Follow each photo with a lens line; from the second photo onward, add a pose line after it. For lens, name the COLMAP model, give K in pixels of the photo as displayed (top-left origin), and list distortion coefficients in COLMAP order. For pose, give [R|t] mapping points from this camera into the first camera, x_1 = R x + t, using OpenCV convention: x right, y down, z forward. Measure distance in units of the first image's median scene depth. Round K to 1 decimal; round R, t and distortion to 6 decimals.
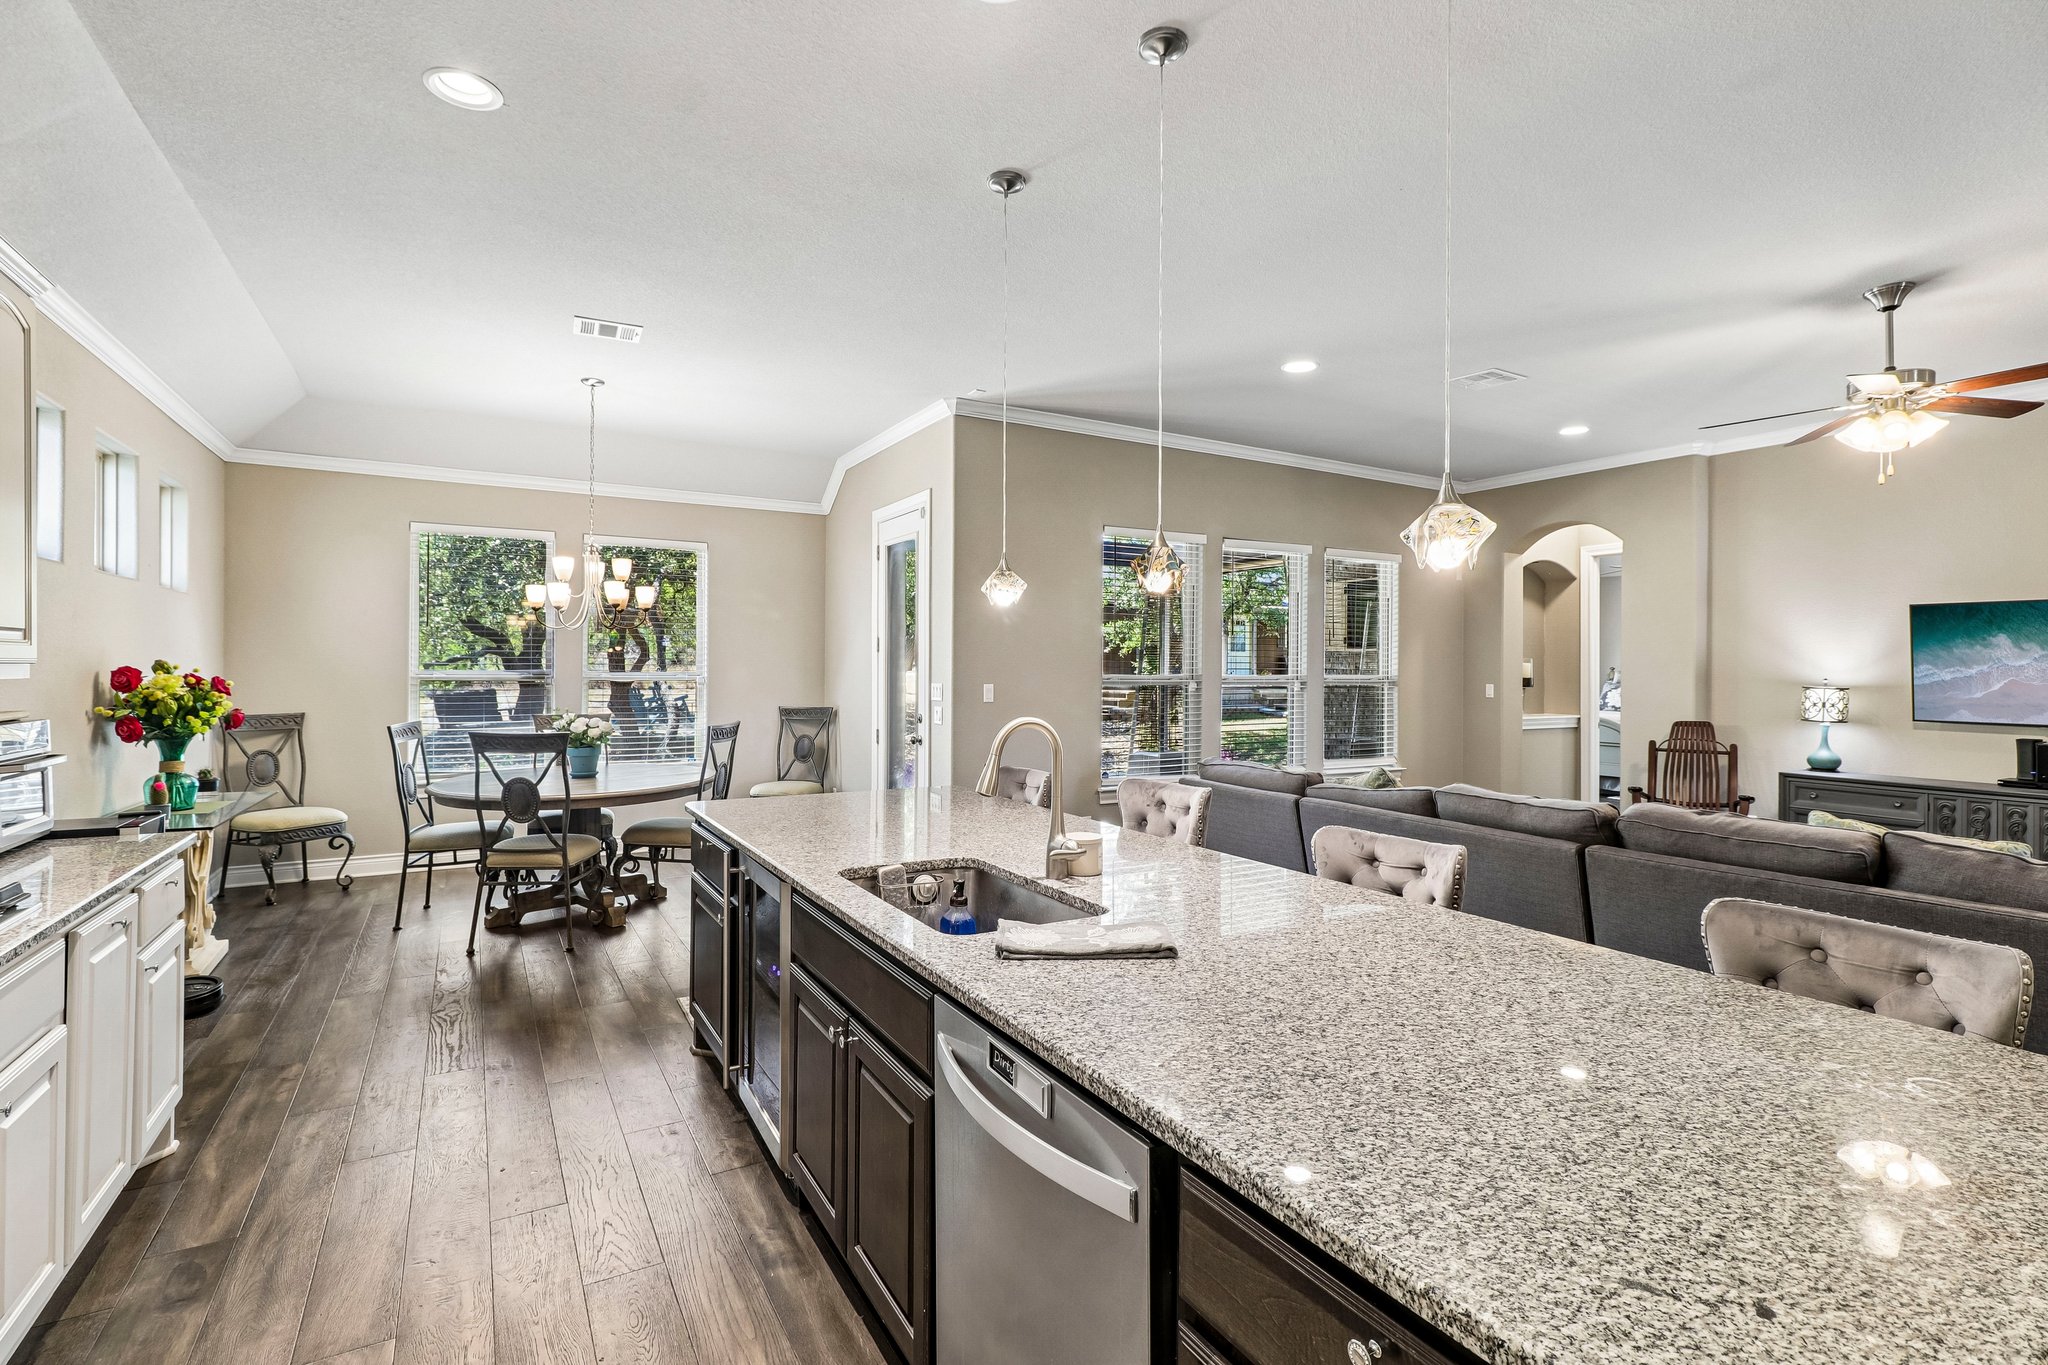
lens RADIAL K [[940.1, 0, 1023.7], [0, 940.1, 669.5], [0, 0, 1]] dist [0.001137, -0.001086]
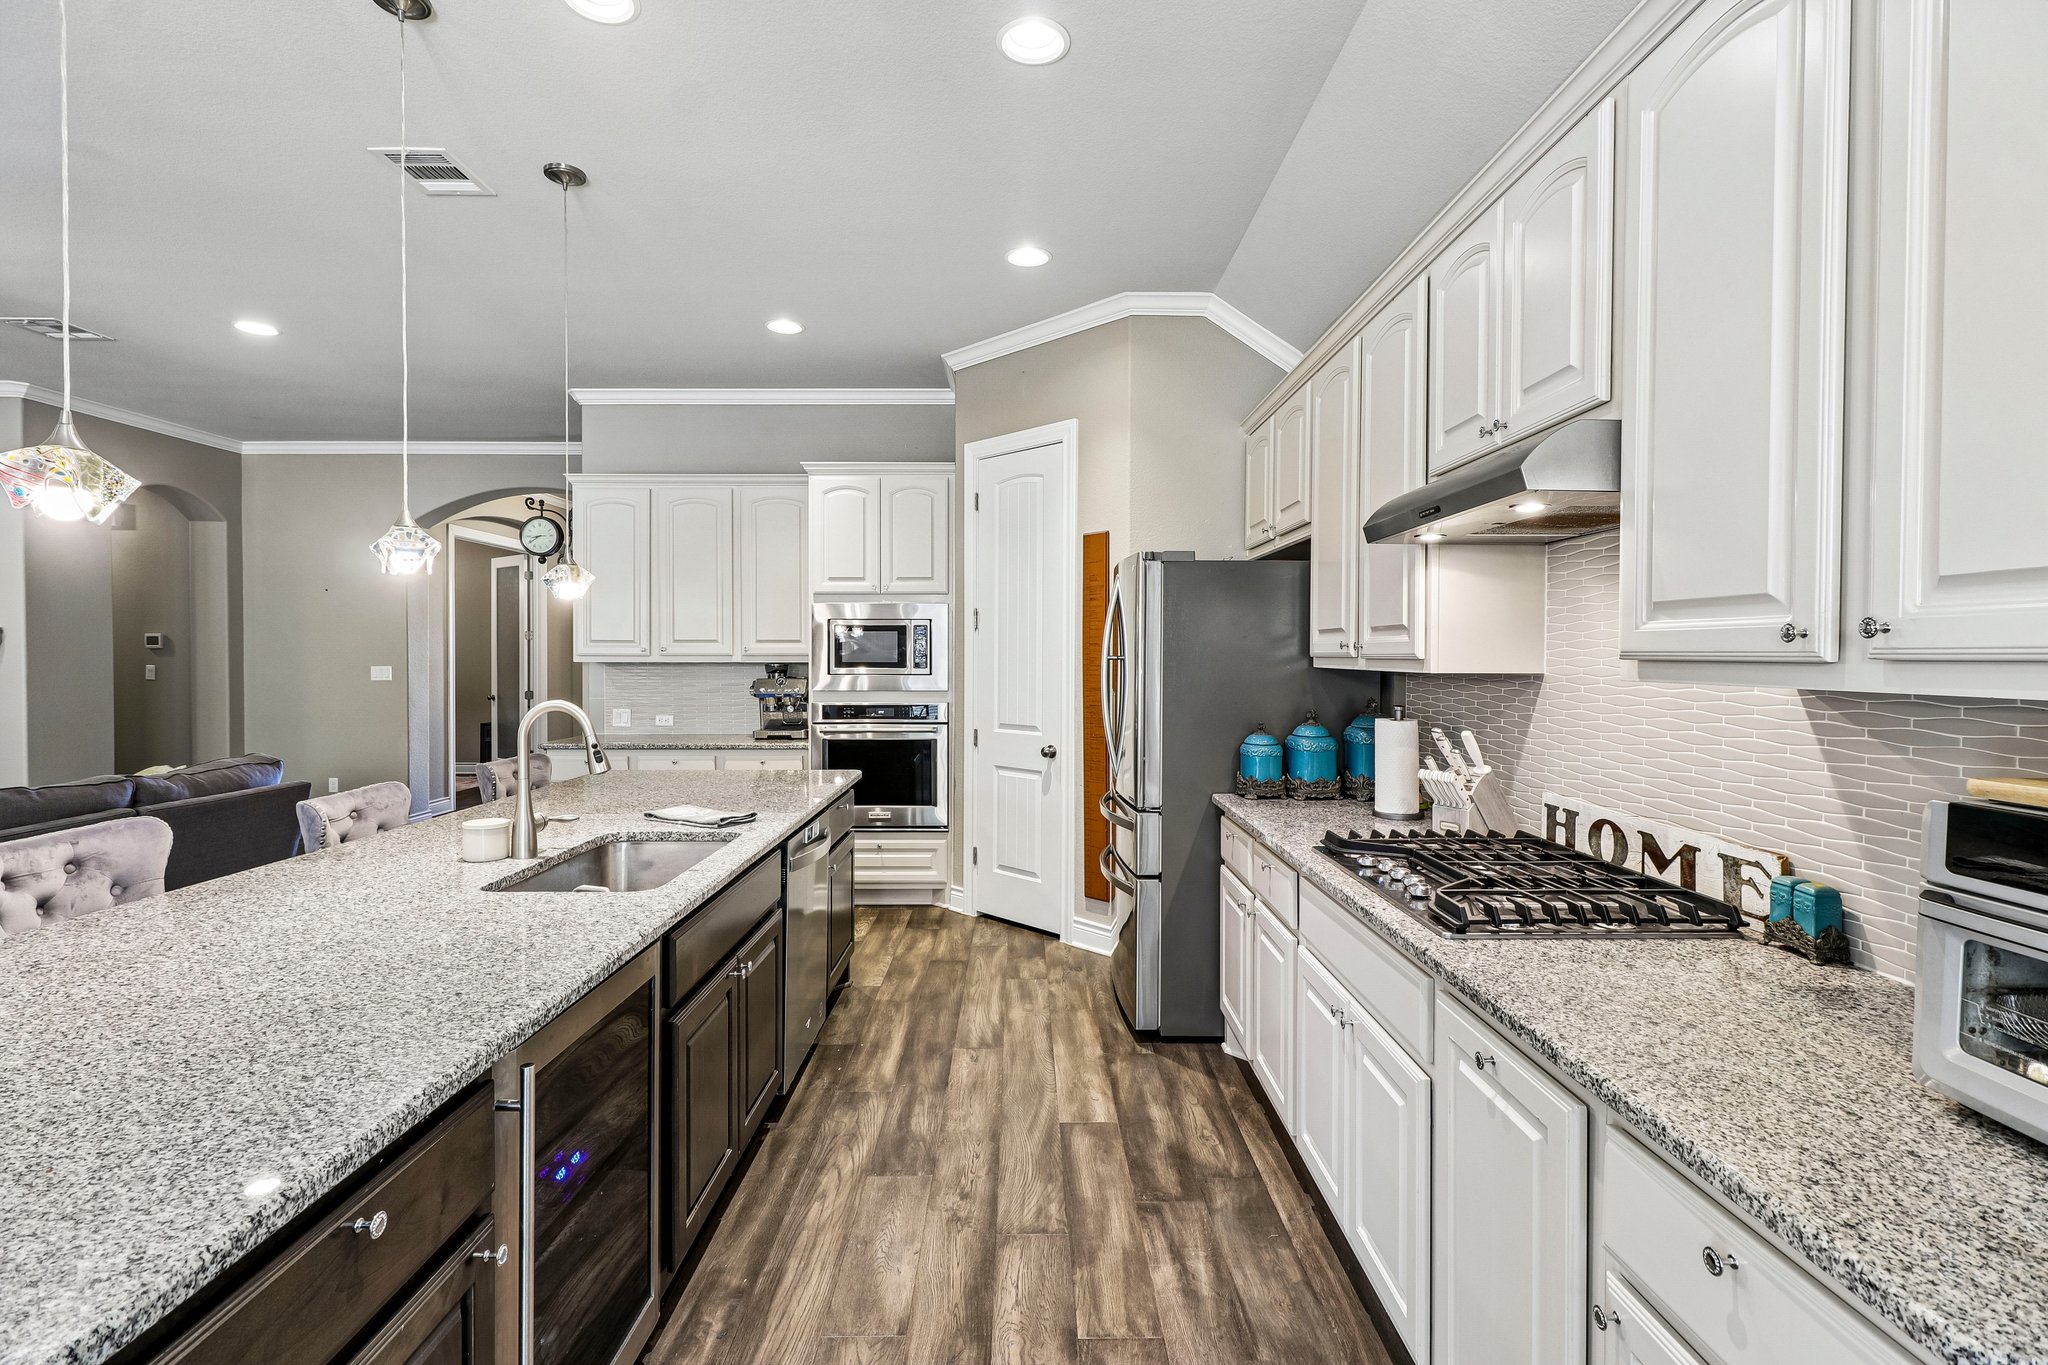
lens RADIAL K [[940.1, 0, 1022.0], [0, 940.1, 667.1], [0, 0, 1]] dist [0.001137, -0.001086]
pose [[-0.865529, -0.015676, 0.500613, -0.351620], [-0.007748, 0.999810, 0.017911, -0.002923], [-0.500798, 0.011624, -0.865486, 0.600616]]
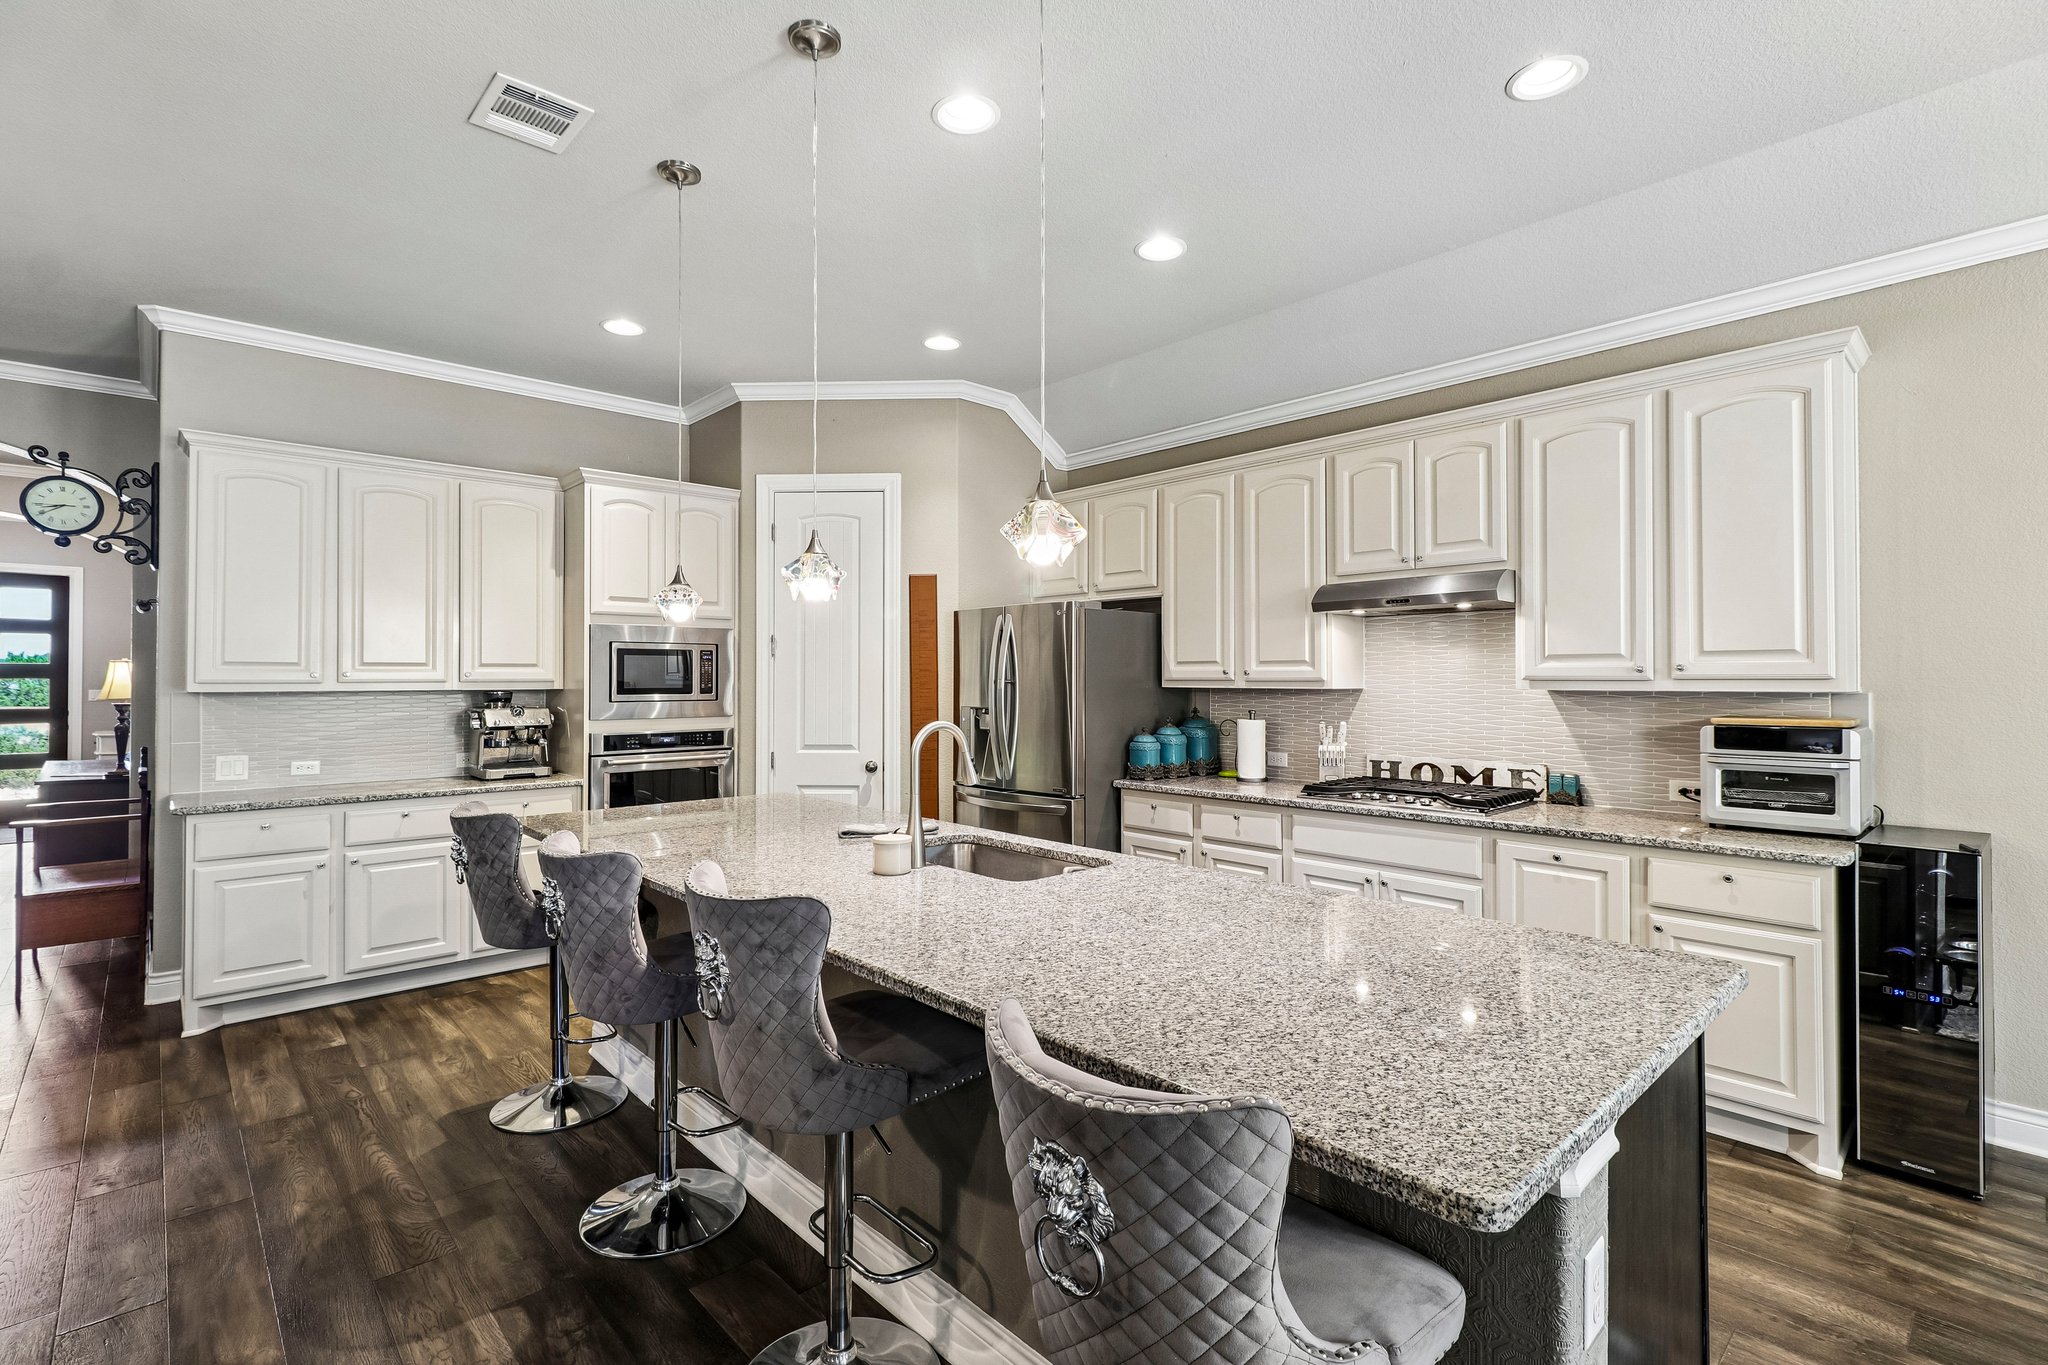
lens RADIAL K [[940.1, 0, 1023.0], [0, 940.1, 663.8], [0, 0, 1]] dist [0.001137, -0.001086]
pose [[-0.975827, -0.009522, -0.218337, 0.058124], [-0.005855, 0.999831, -0.017434, 0.000273], [0.218466, -0.015734, -0.975718, 0.786650]]
